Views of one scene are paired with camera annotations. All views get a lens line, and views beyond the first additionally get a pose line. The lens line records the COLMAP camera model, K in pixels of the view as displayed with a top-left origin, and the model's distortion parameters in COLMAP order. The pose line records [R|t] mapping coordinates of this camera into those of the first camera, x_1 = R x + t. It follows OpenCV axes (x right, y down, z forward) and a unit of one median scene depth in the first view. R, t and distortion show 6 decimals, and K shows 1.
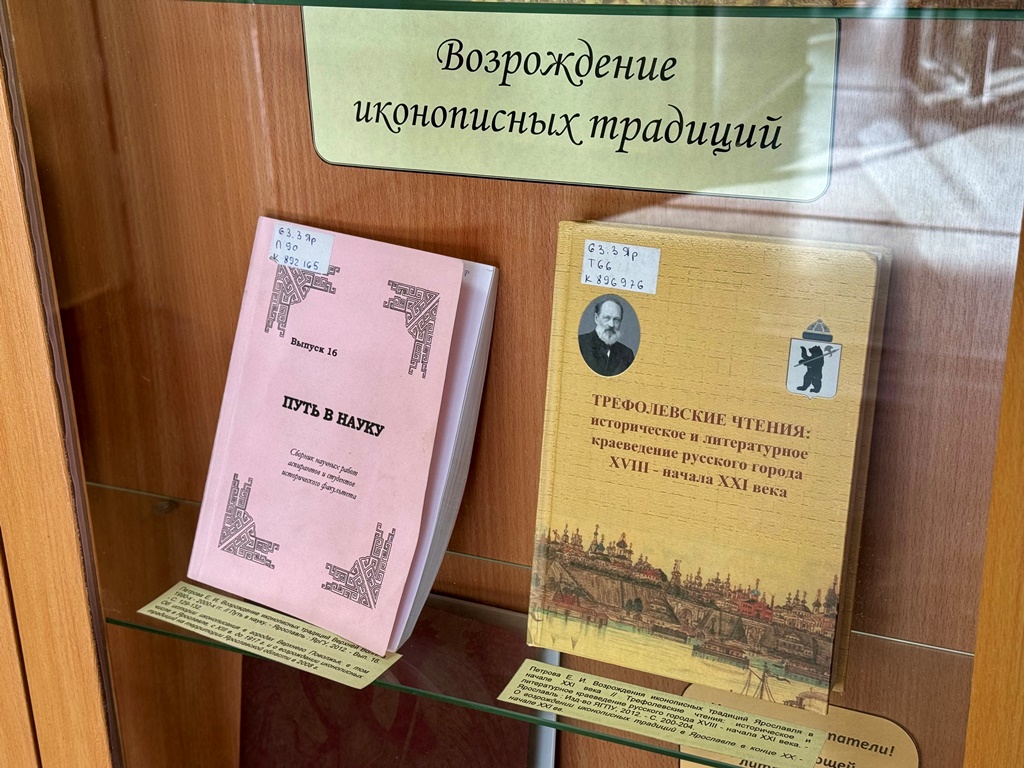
lens RADIAL K [[1437.6, 0, 512.8], [0, 1437.6, 384.8], [0, 0, 1]] dist [0.114756, 0.000000]
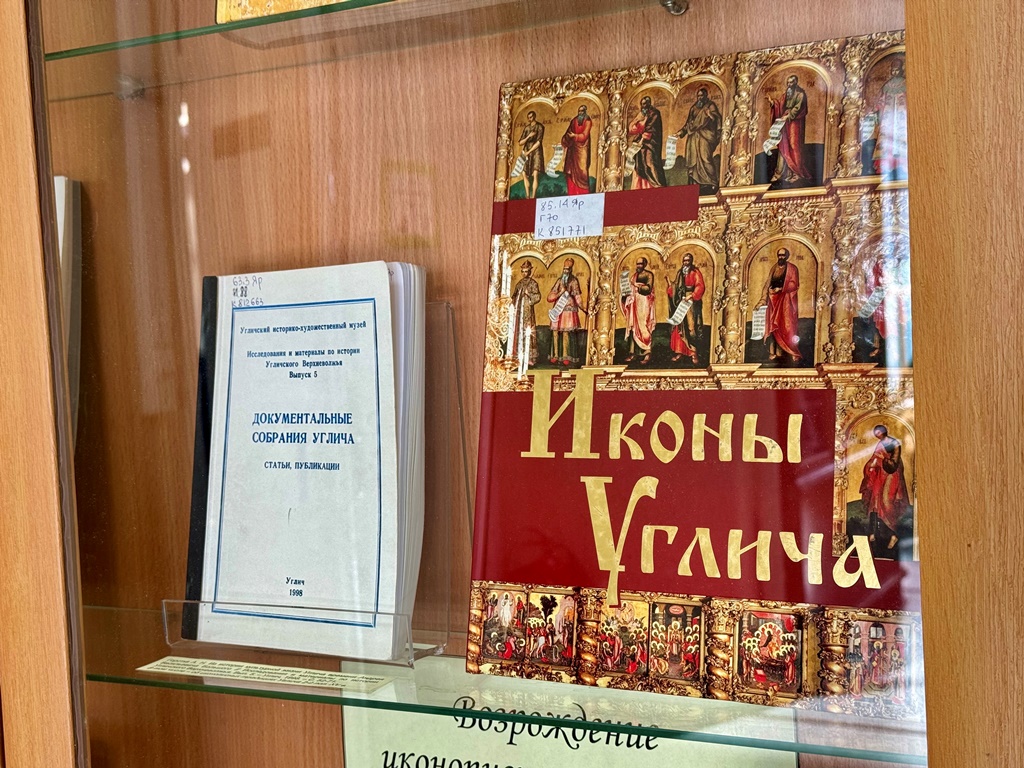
lens RADIAL K [[1437.6, 0, 511.2], [0, 1437.6, 383.8], [0, 0, 1]] dist [0.114756, 0.000000]
pose [[0.997089, -0.014051, -0.074937, 0.079200], [-0.011012, 0.946023, -0.323913, -0.104174], [0.075444, 0.323795, 0.943114, -0.146360]]
